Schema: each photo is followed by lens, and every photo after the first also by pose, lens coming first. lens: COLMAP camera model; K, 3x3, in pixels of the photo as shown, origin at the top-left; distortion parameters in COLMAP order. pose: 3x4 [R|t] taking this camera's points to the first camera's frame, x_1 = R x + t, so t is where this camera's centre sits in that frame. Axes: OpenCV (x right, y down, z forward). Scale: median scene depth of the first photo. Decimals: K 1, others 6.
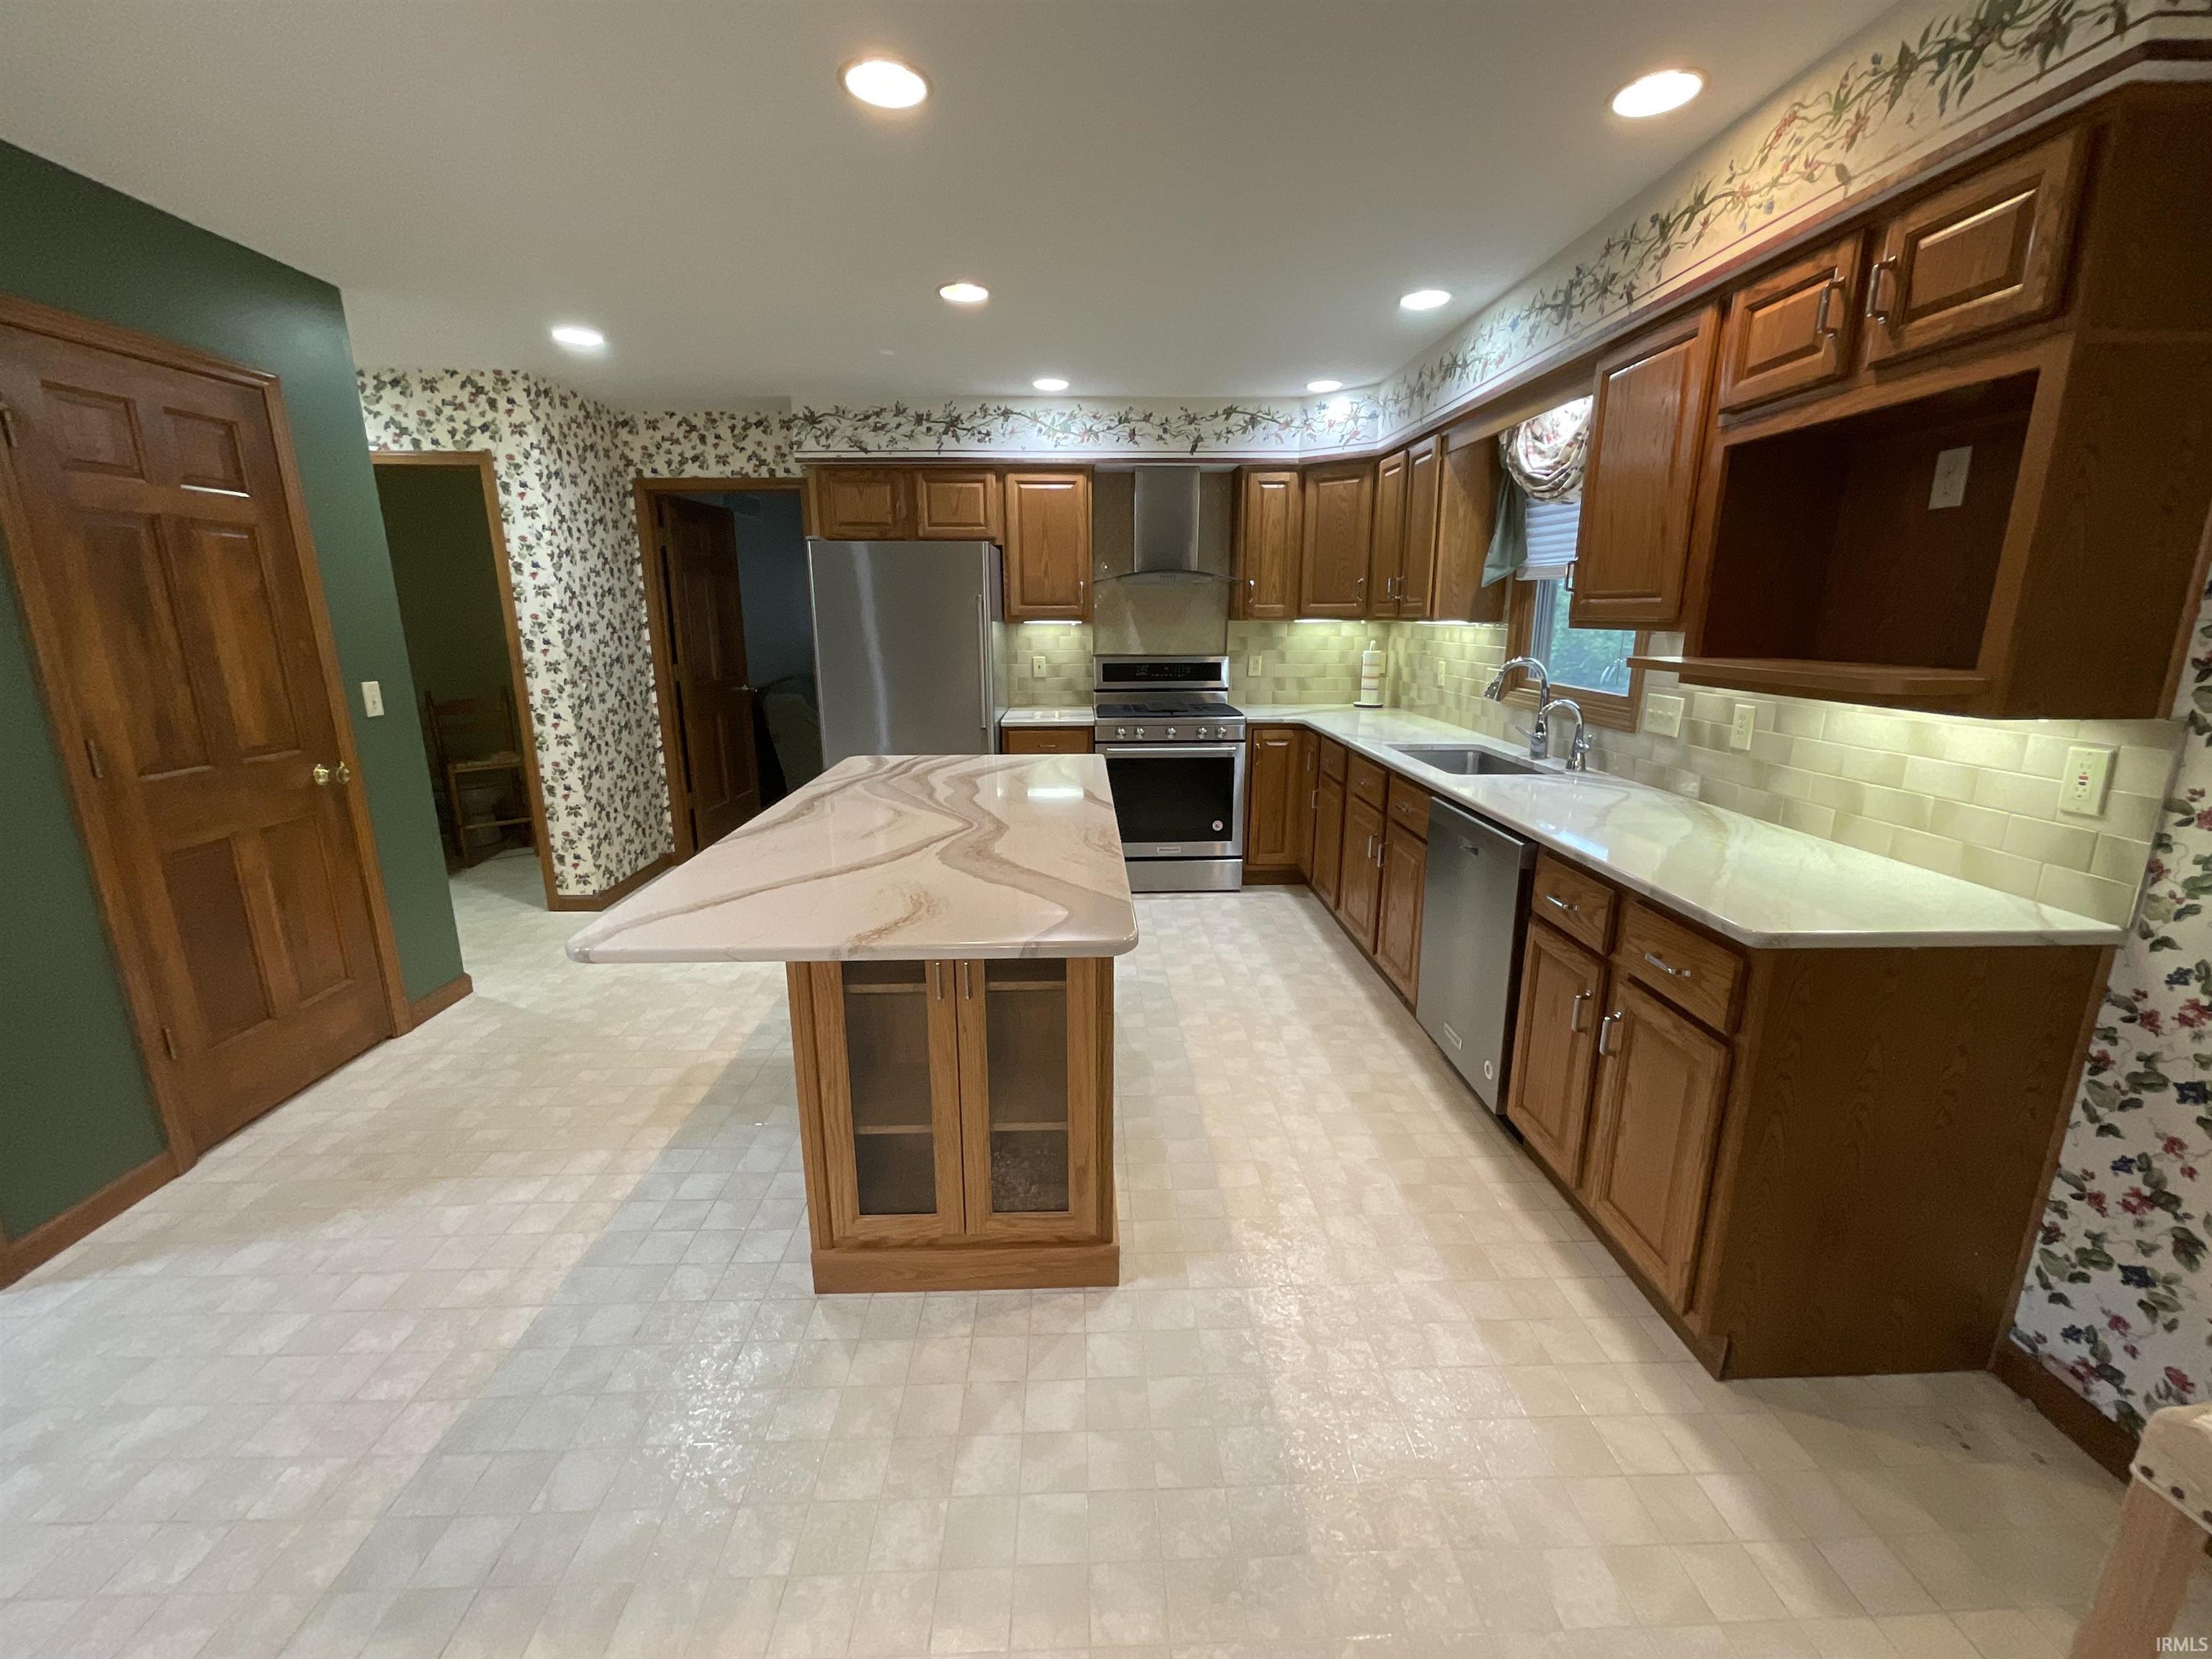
lens RADIAL K [[897.7, 0, 1107.7], [0, 897.7, 828.8], [0, 0, 1]] dist [-0.001802, 0.001778]
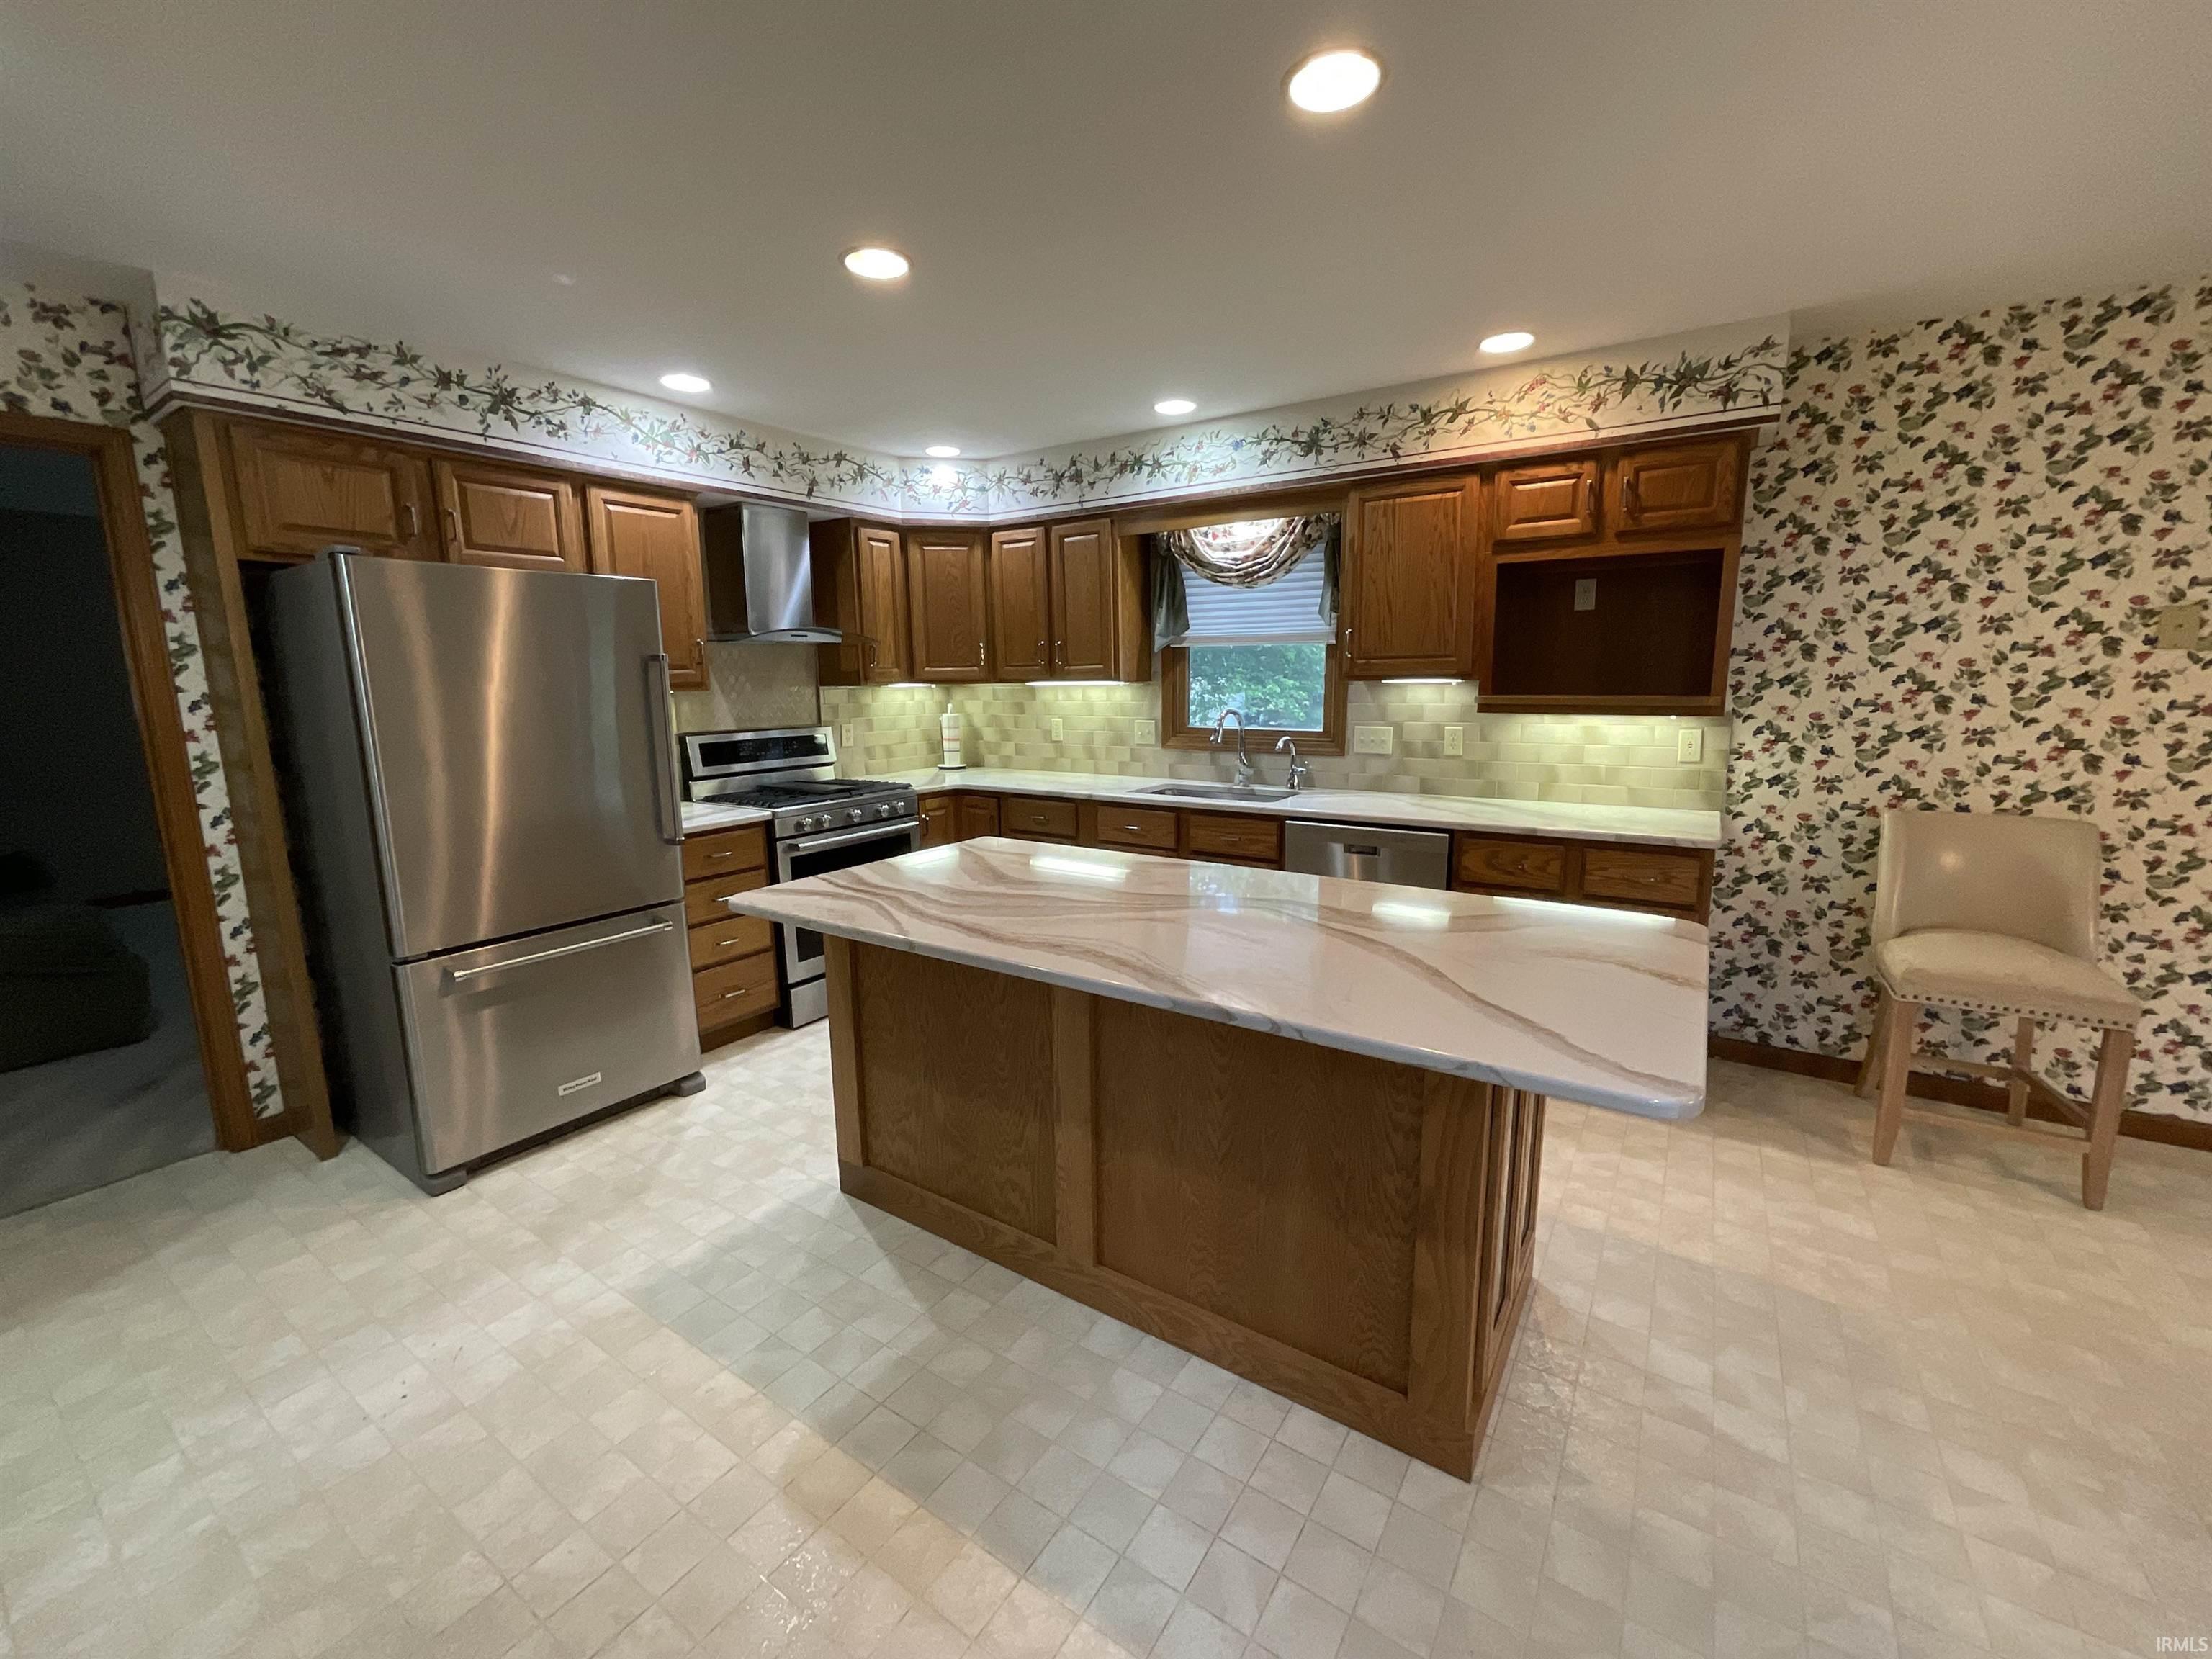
lens RADIAL K [[897.7, 0, 1108.6], [0, 897.7, 829.2], [0, 0, 1]] dist [-0.001802, 0.001778]
pose [[0.584974, -0.144748, 0.798031, -0.518029], [0.203942, 0.978582, 0.028003, -0.075052], [-0.784992, 0.146371, 0.601966, 0.322164]]
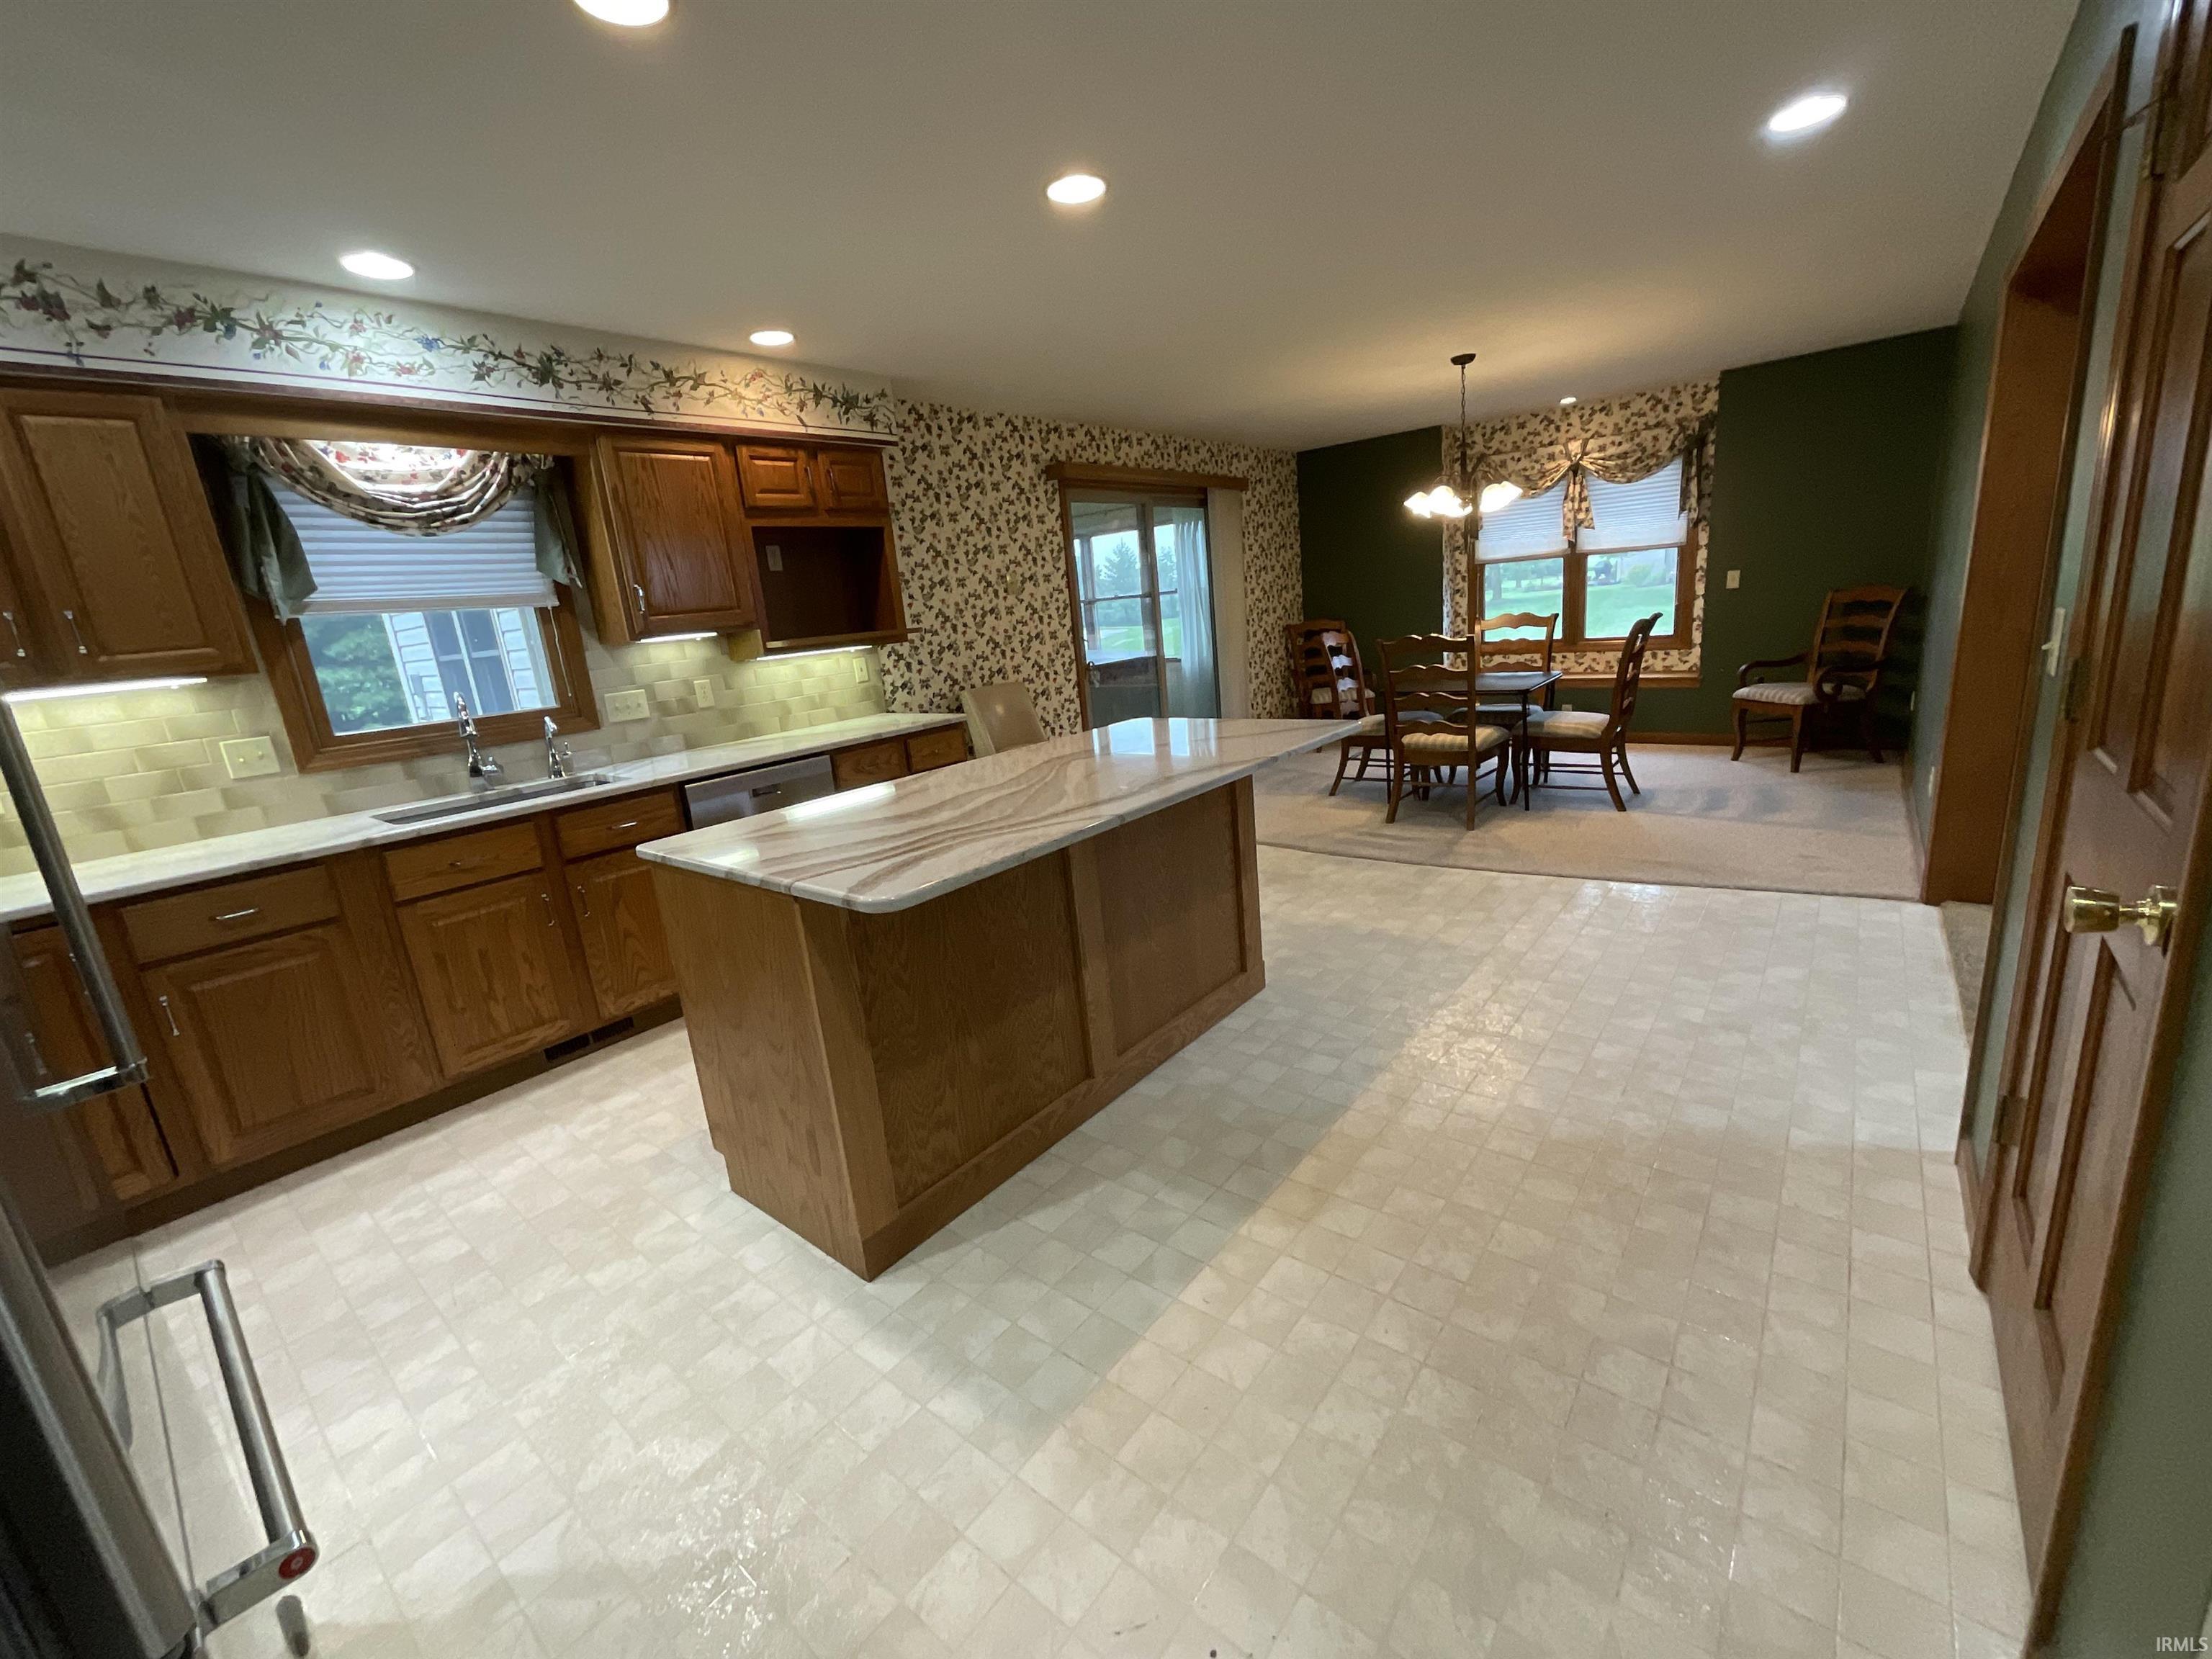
lens RADIAL K [[897.7, 0, 1109.6], [0, 897.7, 823.7], [0, 0, 1]] dist [-0.001802, 0.001778]
pose [[-0.749760, -0.090983, 0.655426, -0.548847], [0.244582, 0.882254, 0.402253, -0.222401], [-0.614850, 0.461898, -0.639226, 0.988510]]
